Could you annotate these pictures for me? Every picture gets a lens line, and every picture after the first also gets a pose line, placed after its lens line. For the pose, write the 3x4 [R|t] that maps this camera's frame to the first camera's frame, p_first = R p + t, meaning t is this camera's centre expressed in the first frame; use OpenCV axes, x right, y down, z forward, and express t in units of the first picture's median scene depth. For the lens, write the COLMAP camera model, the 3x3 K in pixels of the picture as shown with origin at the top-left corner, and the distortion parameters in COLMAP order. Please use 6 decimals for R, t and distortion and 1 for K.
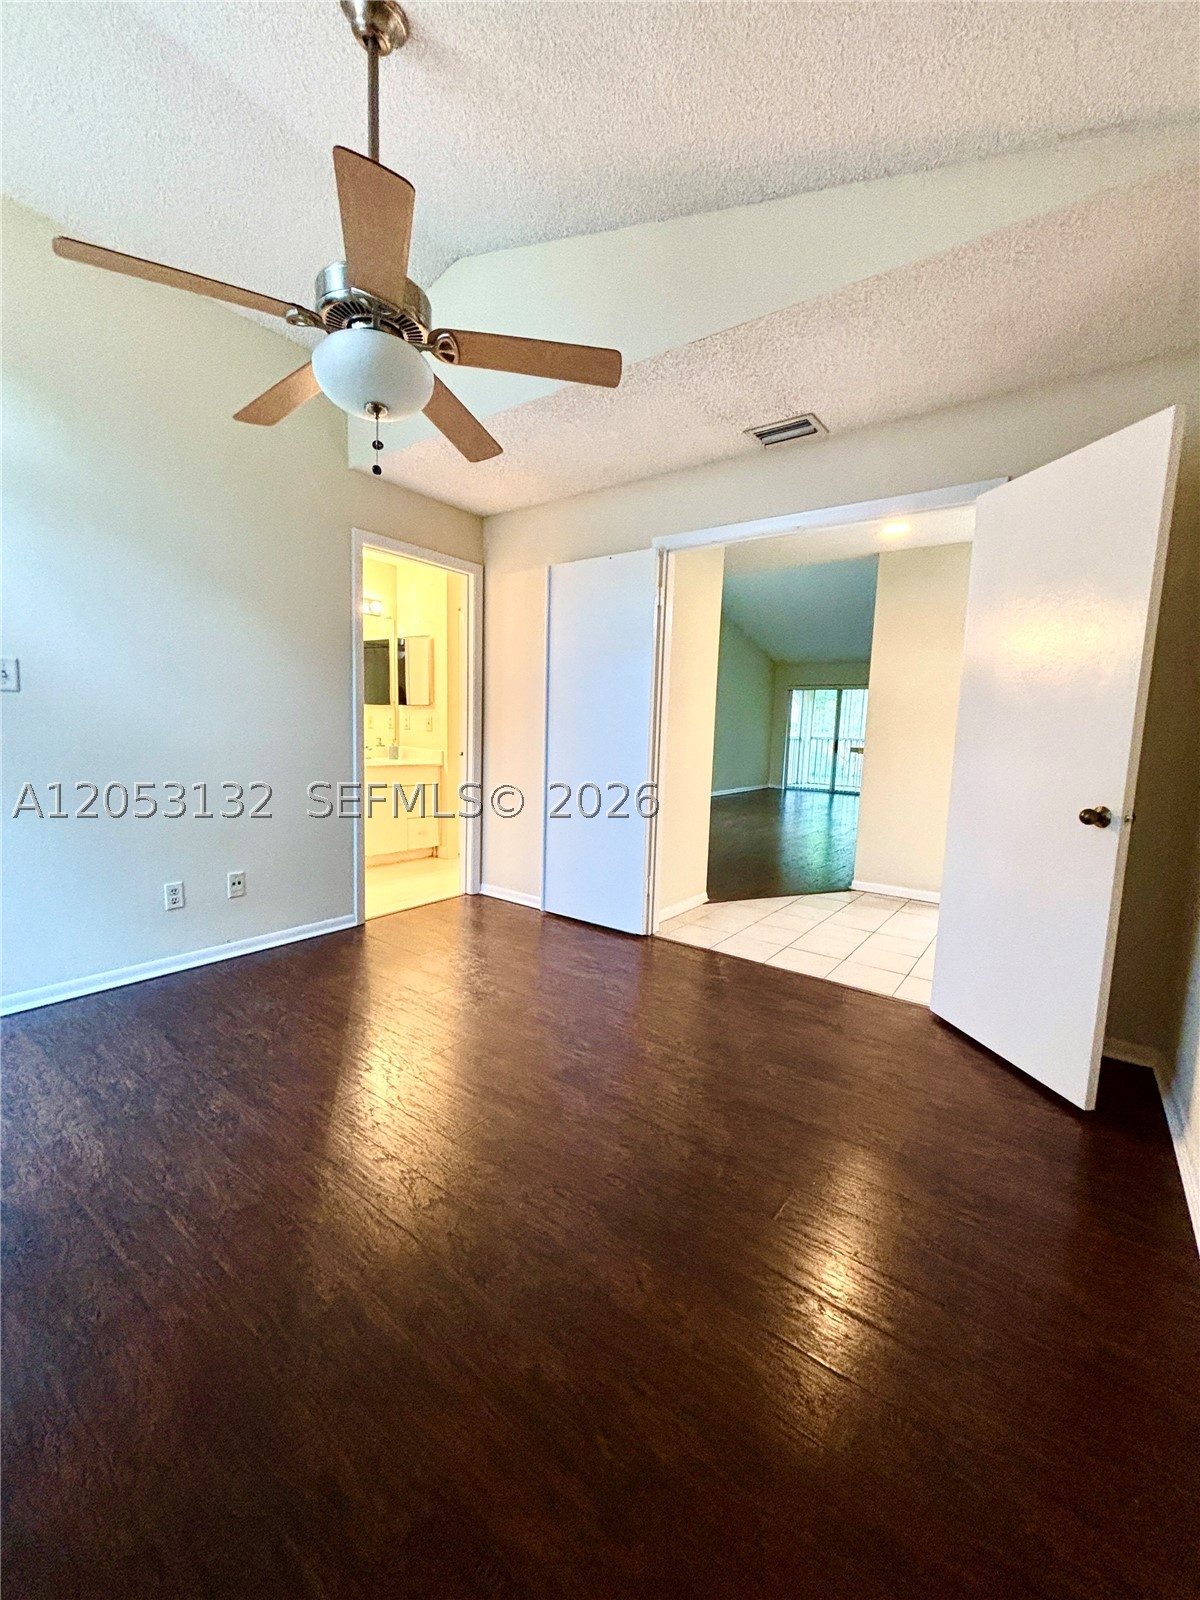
lens RADIAL K [[645.4, 0, 600.0], [0, 645.4, 800.0], [0, 0, 1]] dist [0.001192, 0.000200]
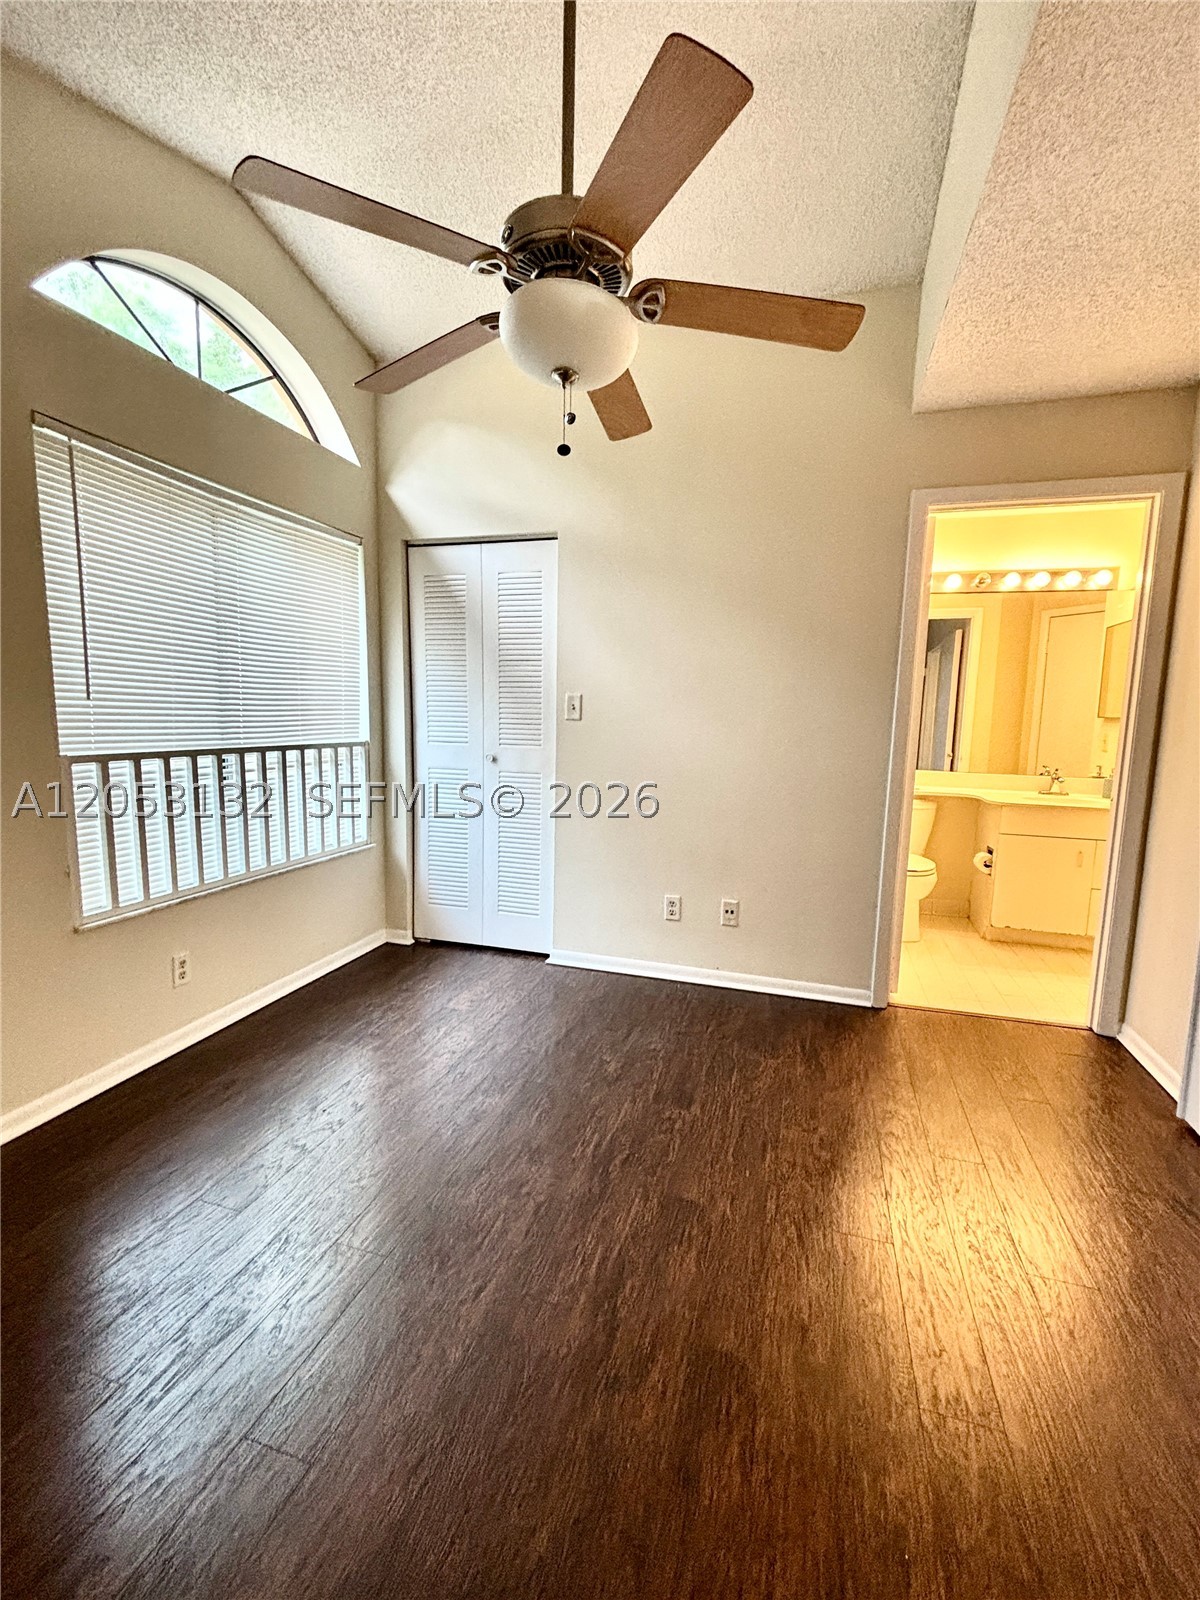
lens RADIAL K [[688.0, 0, 600.0], [0, 688.0, 800.0], [0, 0, 1]] dist [-0.001037, -0.000047]
pose [[0.329717, 0.088292, -0.939942, 0.319993], [-0.117088, 0.991755, 0.052086, -0.066588], [0.936791, 0.092882, 0.337336, 0.458234]]
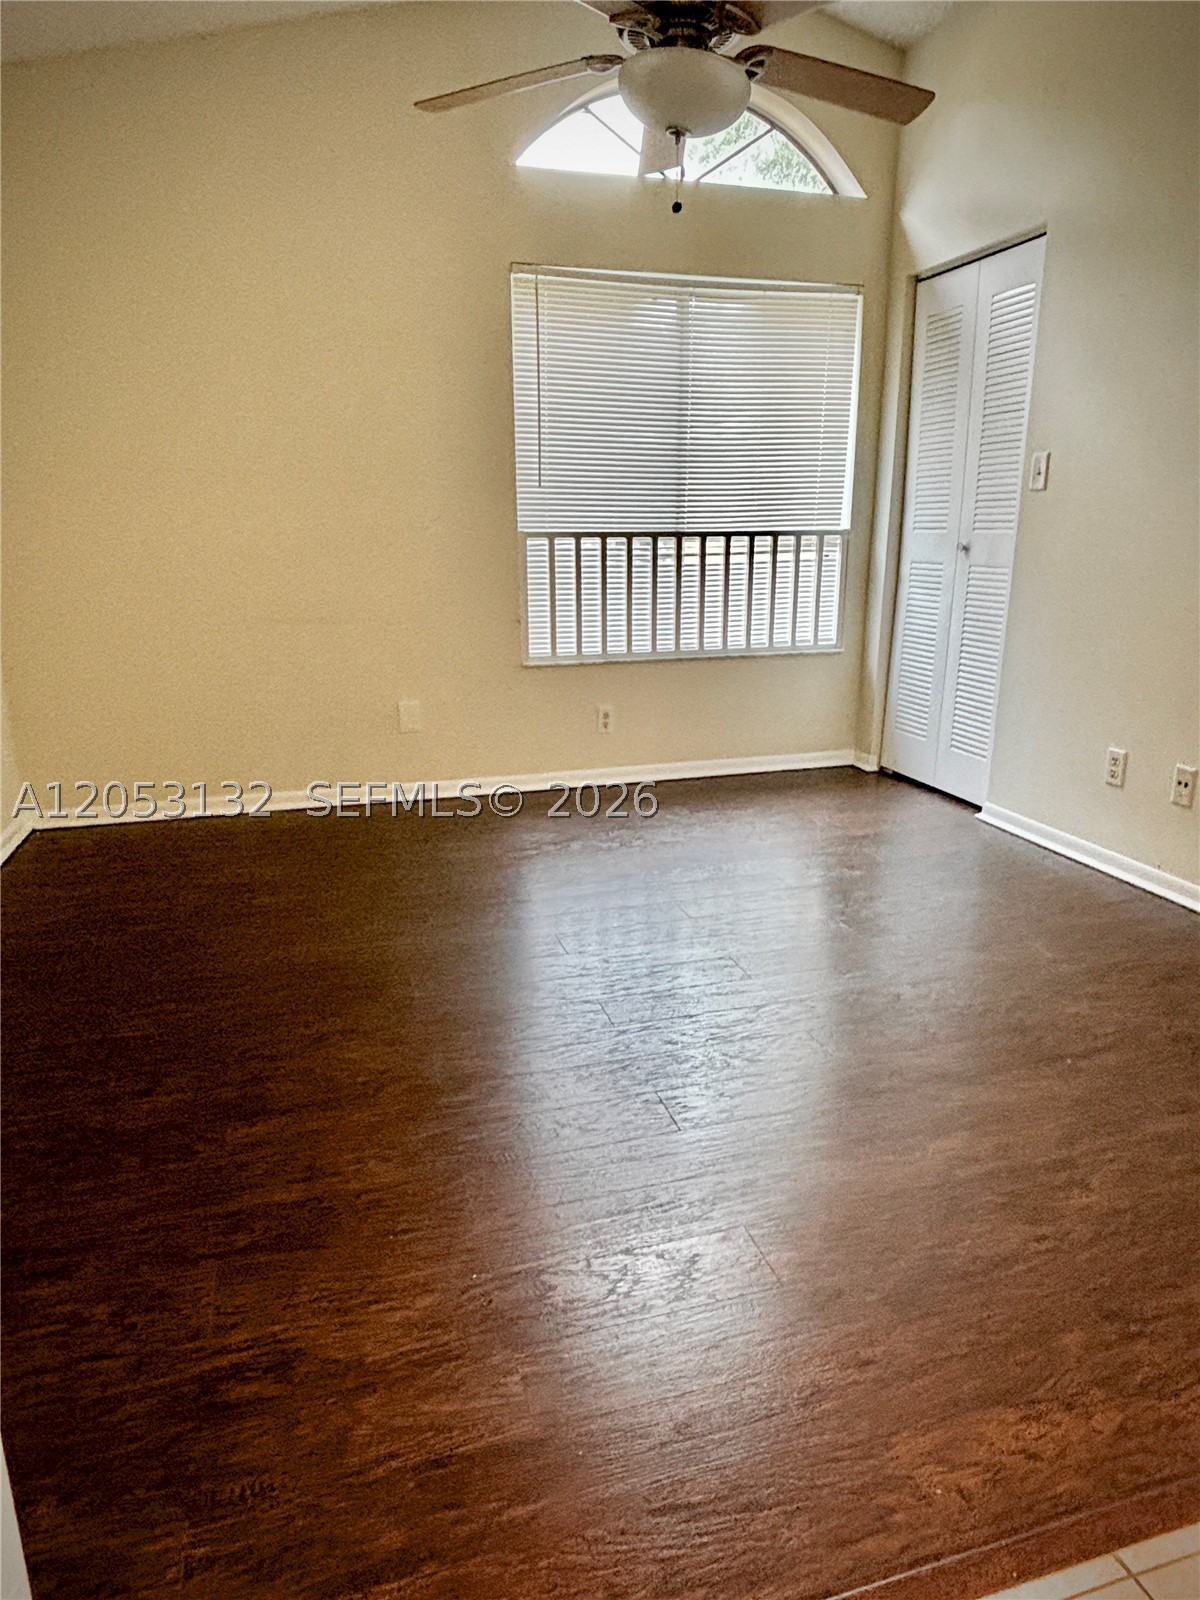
lens RADIAL K [[961.2, 0, 600.0], [0, 961.2, 800.0], [0, 0, 1]] dist [0.023840, -0.057574]
pose [[-0.601055, 0.186879, -0.777052, 0.498023], [-0.107731, 0.944459, 0.310470, -0.083837], [0.791914, 0.270322, -0.547539, 1.065042]]
